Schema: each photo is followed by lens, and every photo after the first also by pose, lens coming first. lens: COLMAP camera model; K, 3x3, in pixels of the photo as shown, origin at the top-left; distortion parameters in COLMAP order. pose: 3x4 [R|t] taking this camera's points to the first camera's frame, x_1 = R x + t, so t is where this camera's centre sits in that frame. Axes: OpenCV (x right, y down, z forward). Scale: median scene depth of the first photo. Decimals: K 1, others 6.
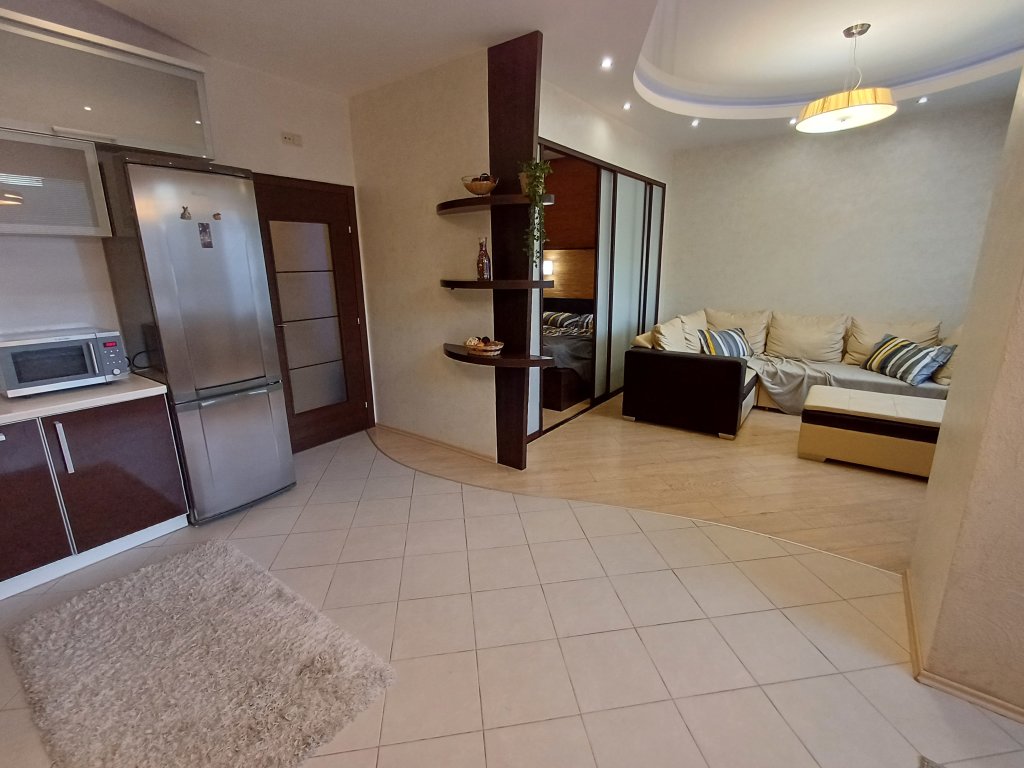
lens RADIAL K [[463.9, 0, 514.5], [0, 463.9, 379.1], [0, 0, 1]] dist [0.005392, -0.003073]
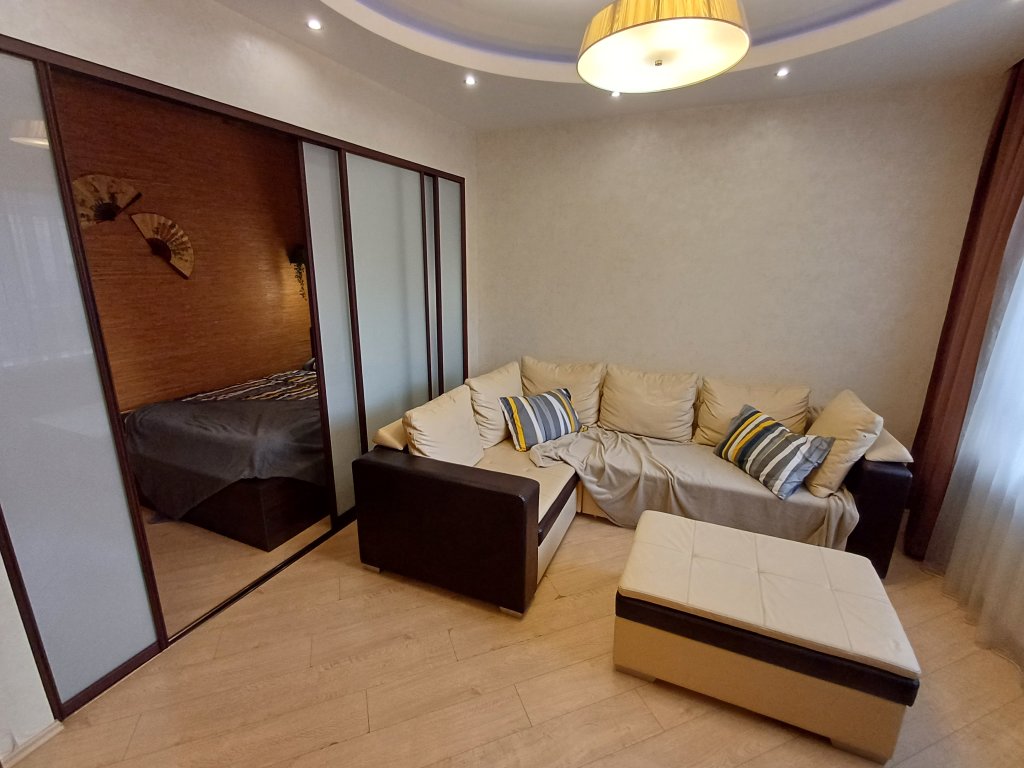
lens RADIAL K [[463.9, 0, 519.0], [0, 463.9, 377.4], [0, 0, 1]] dist [0.005392, -0.003073]
pose [[0.976236, -0.029701, 0.214664, 0.329956], [0.028136, 0.999551, 0.010342, -0.169167], [-0.214875, -0.004056, 0.976633, 0.403406]]
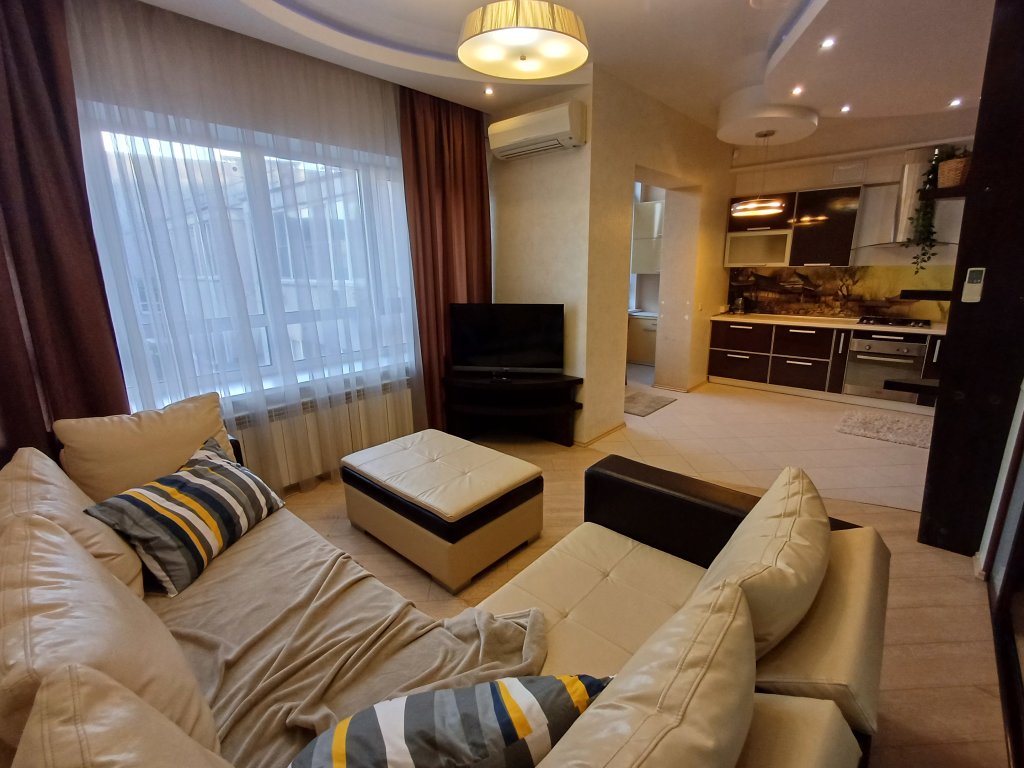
lens RADIAL K [[463.9, 0, 512.7], [0, 463.9, 375.7], [0, 0, 1]] dist [0.005392, -0.003073]
pose [[-0.994169, -0.002215, 0.107811, 0.492740], [0.047789, 0.887197, 0.458910, -0.348713], [-0.096666, 0.461386, -0.881918, 1.320432]]
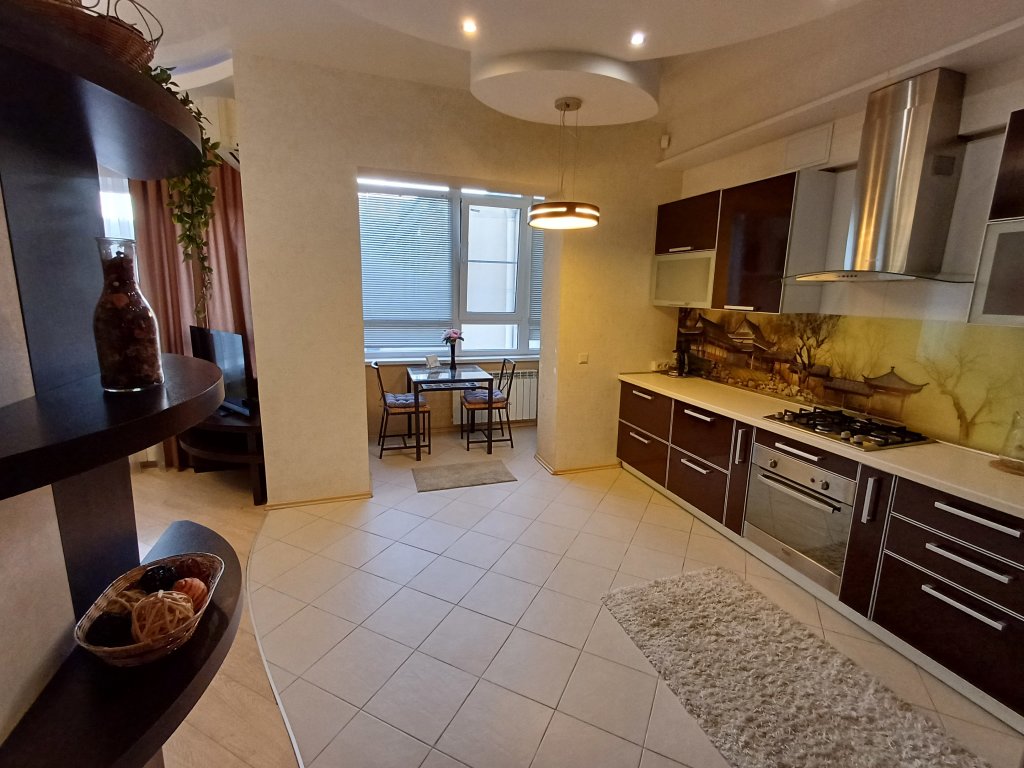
lens RADIAL K [[463.9, 0, 513.4], [0, 463.9, 378.4], [0, 0, 1]] dist [0.005392, -0.003073]
pose [[-0.820456, -0.115568, 0.559907, -0.306033], [0.124059, 0.920031, 0.371688, -0.218924], [-0.558088, 0.374415, -0.740508, 0.799243]]
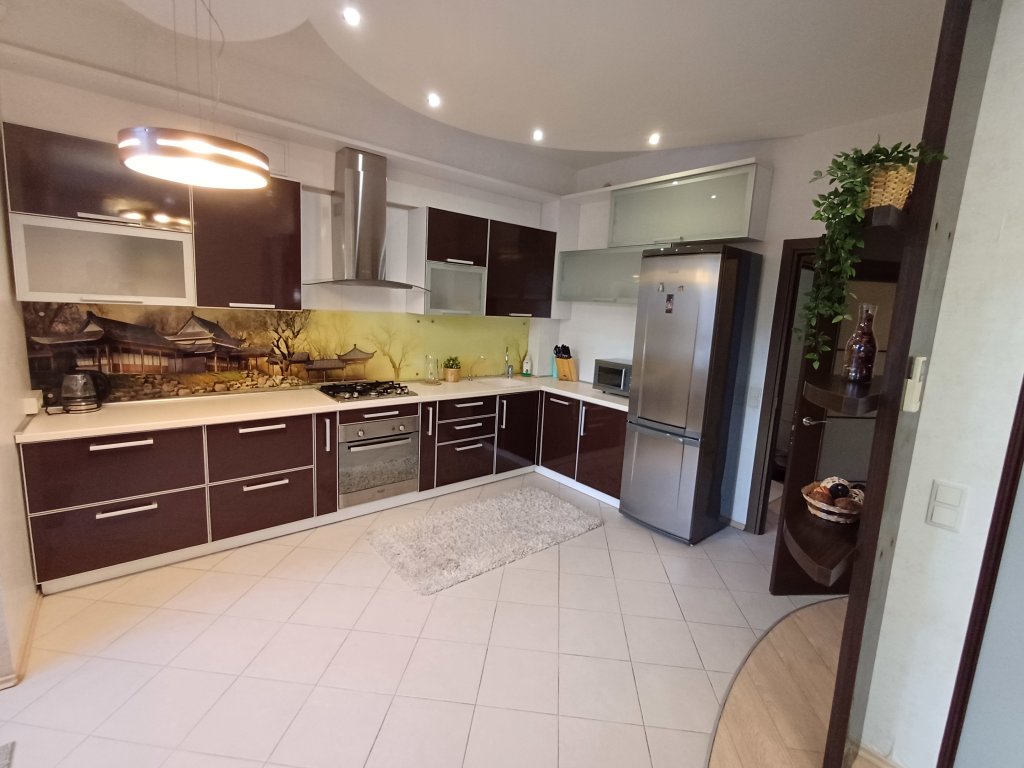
lens RADIAL K [[463.9, 0, 514.7], [0, 463.9, 376.2], [0, 0, 1]] dist [0.005392, -0.003073]
pose [[-0.249568, 0.141541, -0.957957, 0.395671], [-0.280432, 0.936305, 0.211401, -0.160831], [0.926862, 0.321401, -0.193979, 0.541968]]
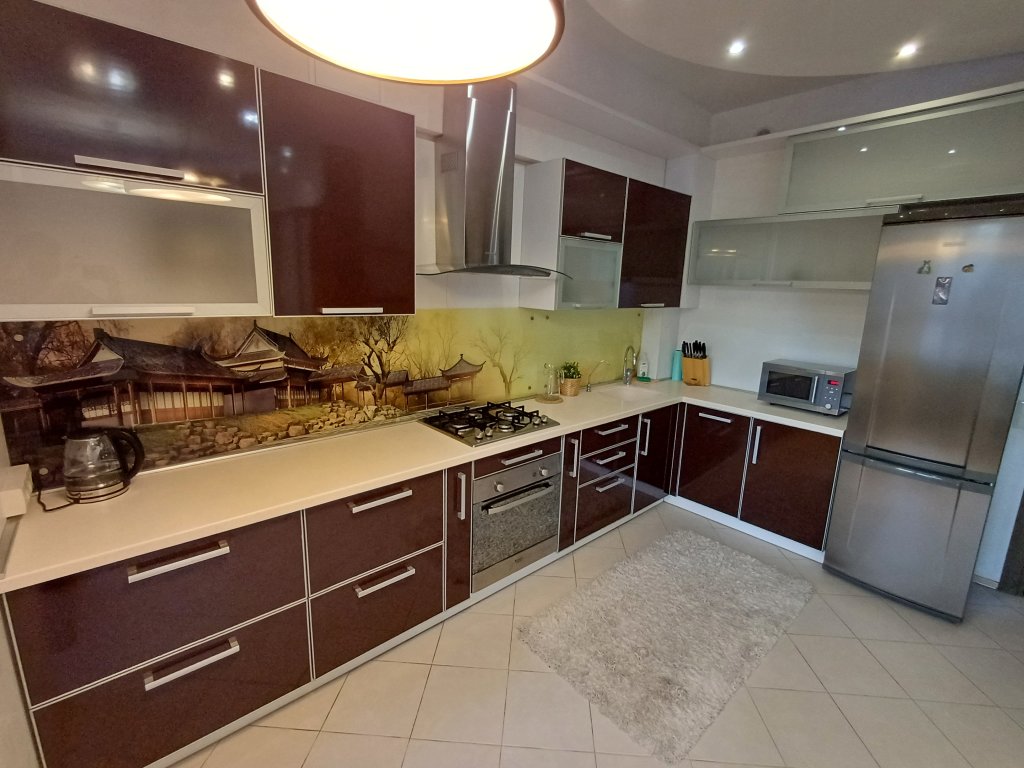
lens RADIAL K [[463.9, 0, 515.2], [0, 463.9, 377.8], [0, 0, 1]] dist [0.005392, -0.003073]
pose [[-0.212961, 0.197788, -0.956832, 0.224258], [-0.262676, 0.931653, 0.251046, -0.097020], [0.941089, 0.304799, -0.146452, 0.248135]]
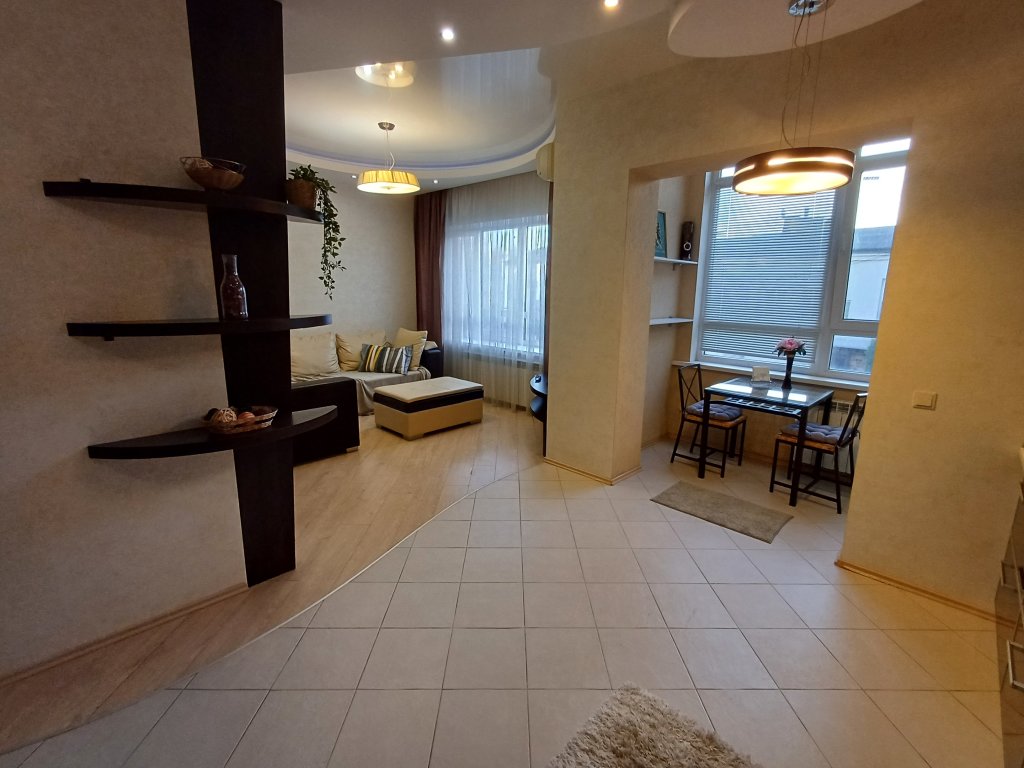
lens RADIAL K [[463.9, 0, 522.1], [0, 463.9, 378.2], [0, 0, 1]] dist [0.005392, -0.003073]
pose [[0.138258, -0.178132, 0.974245, -0.491955], [0.221589, 0.964319, 0.144871, -0.101448], [-0.965289, 0.195852, 0.172797, 0.374266]]
